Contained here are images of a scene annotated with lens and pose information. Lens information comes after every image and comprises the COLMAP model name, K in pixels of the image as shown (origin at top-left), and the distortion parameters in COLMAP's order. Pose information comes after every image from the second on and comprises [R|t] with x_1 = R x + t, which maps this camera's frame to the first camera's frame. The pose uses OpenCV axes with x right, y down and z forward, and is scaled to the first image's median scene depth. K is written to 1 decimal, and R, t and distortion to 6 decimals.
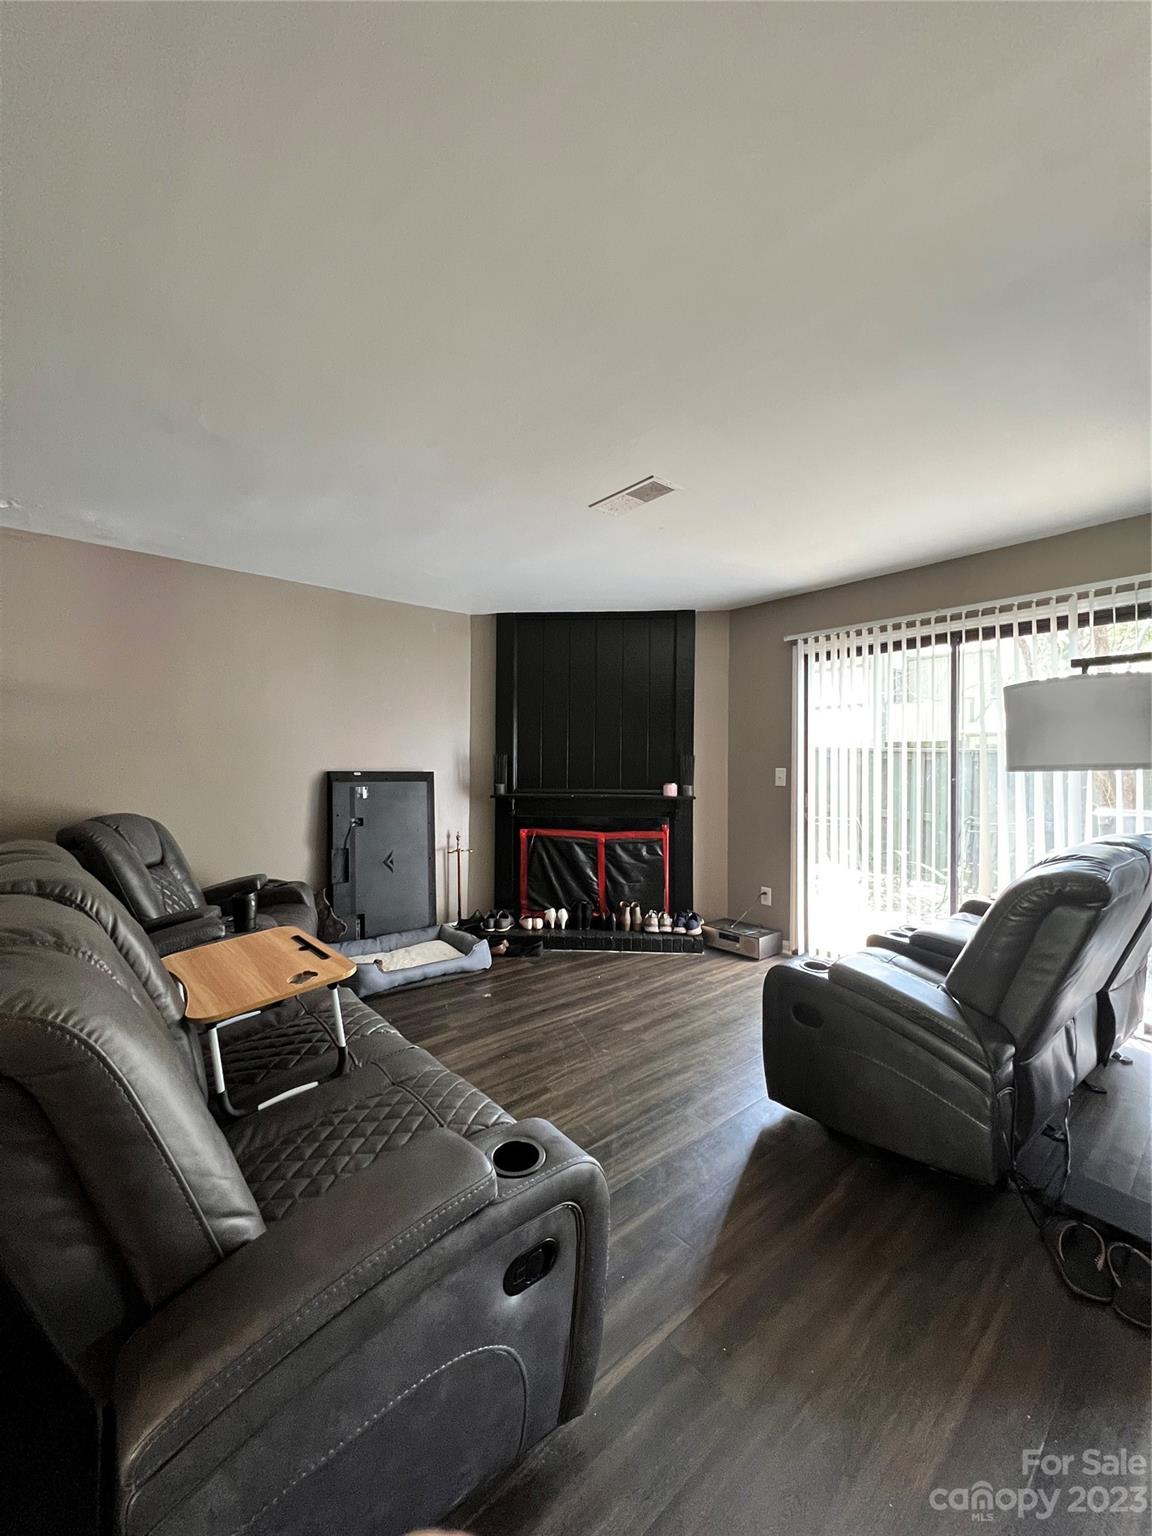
lens RADIAL K [[613.4, 0, 576.8], [0, 613.4, 764.9], [0, 0, 1]] dist [-0.001438, -0.000150]
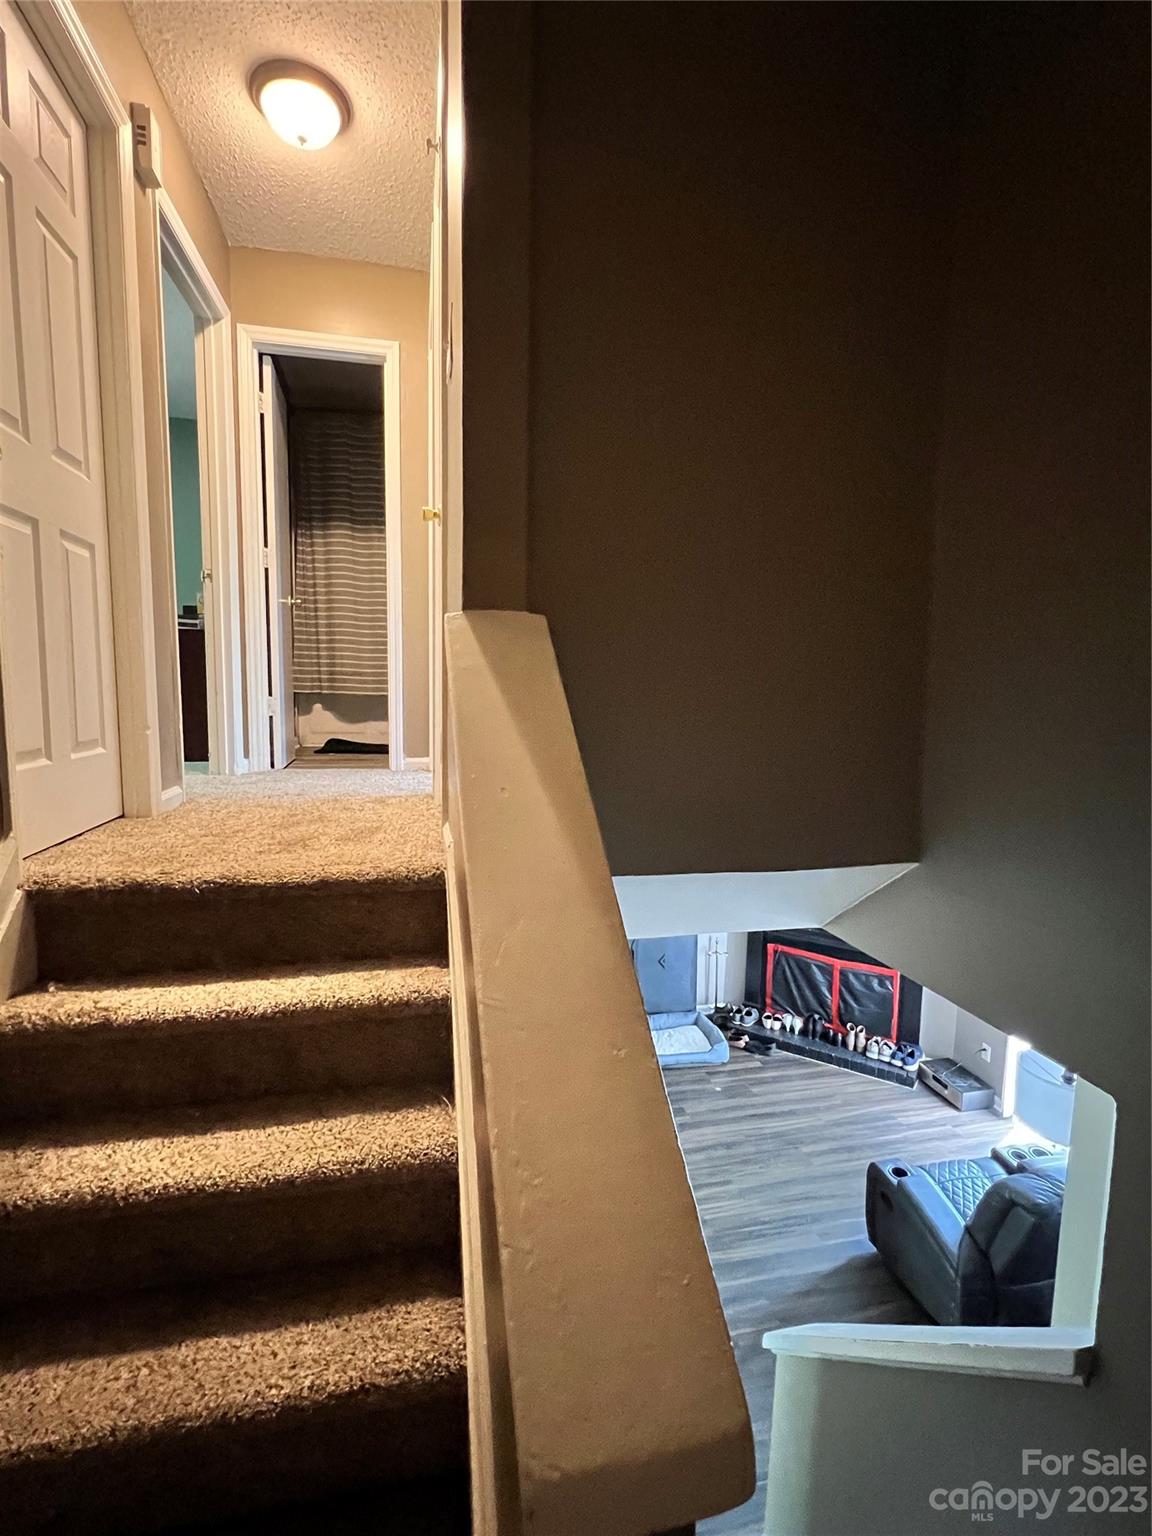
lens RADIAL K [[701.9, 0, 573.2], [0, 701.9, 770.6], [0, 0, 1]] dist [0.000545, -0.000142]
pose [[0.882136, 0.065009, -0.466488, 0.219978], [-0.013154, 0.993443, 0.113570, -0.439958], [0.470812, -0.094048, 0.877206, -0.420857]]
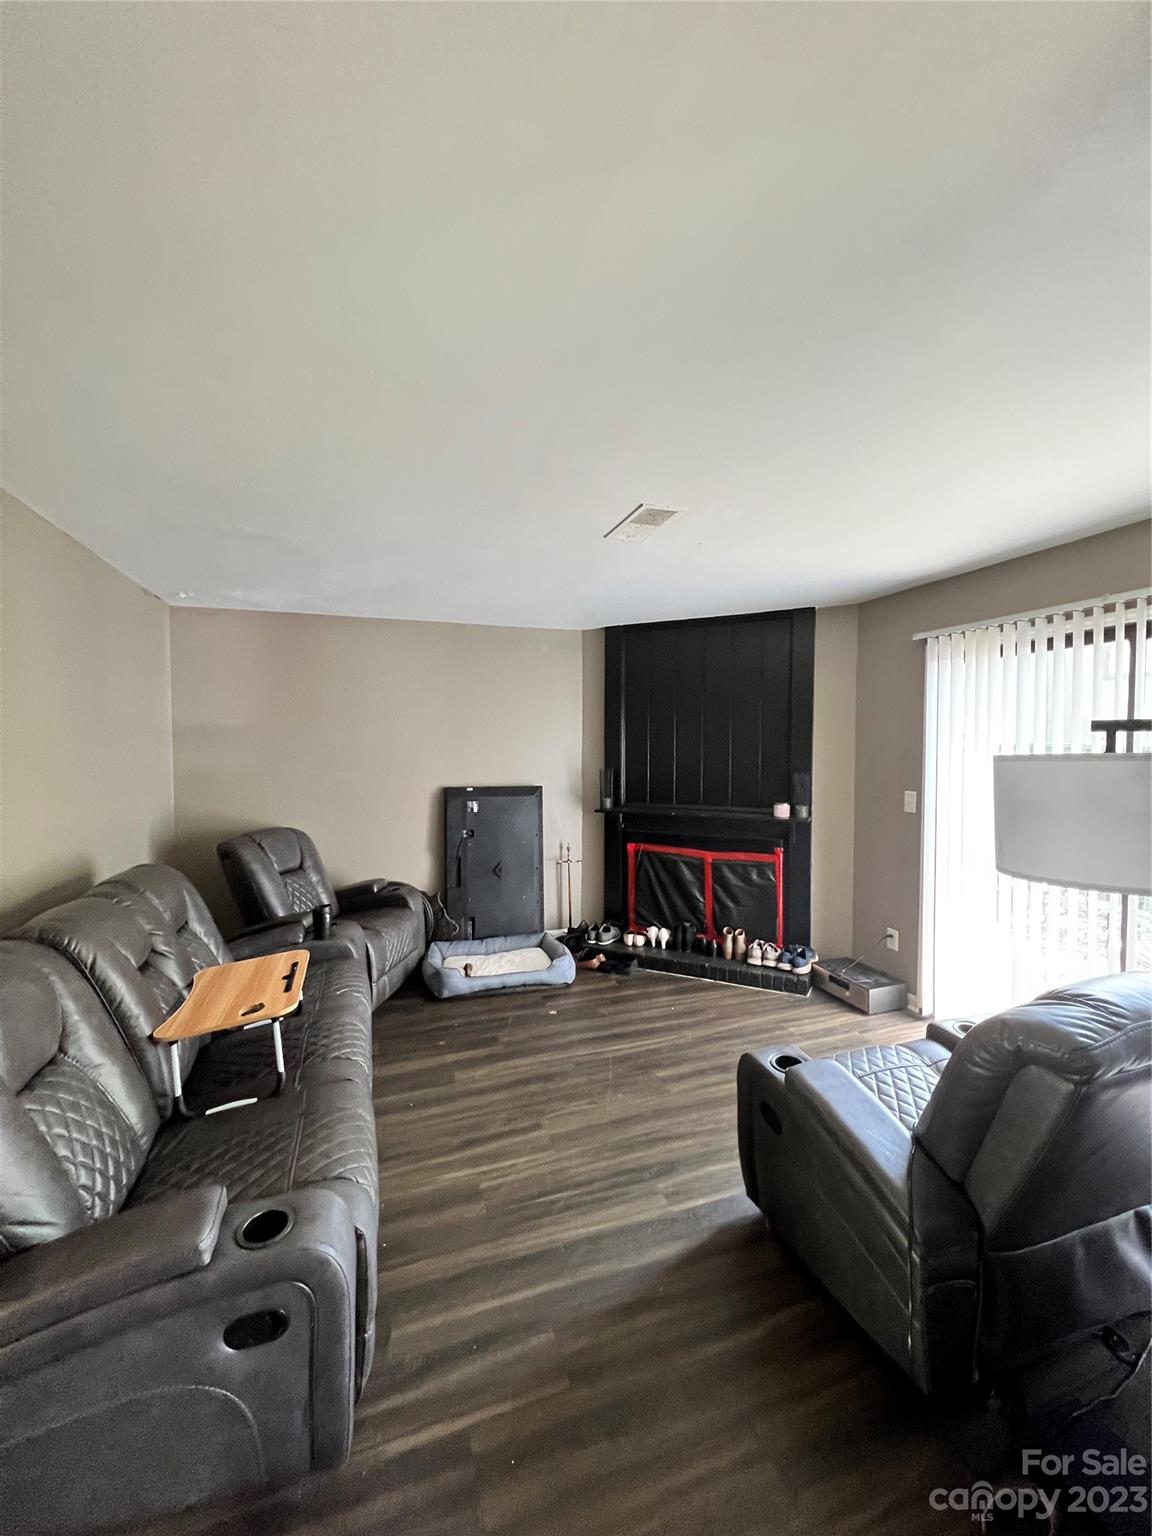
lens RADIAL K [[613.4, 0, 574.8], [0, 613.4, 766.1], [0, 0, 1]] dist [-0.001438, -0.000150]
pose [[0.929008, 0.006387, -0.370005, 0.221841], [0.007123, 0.999357, 0.035135, -0.063905], [0.369992, -0.035276, 0.928365, 0.051807]]
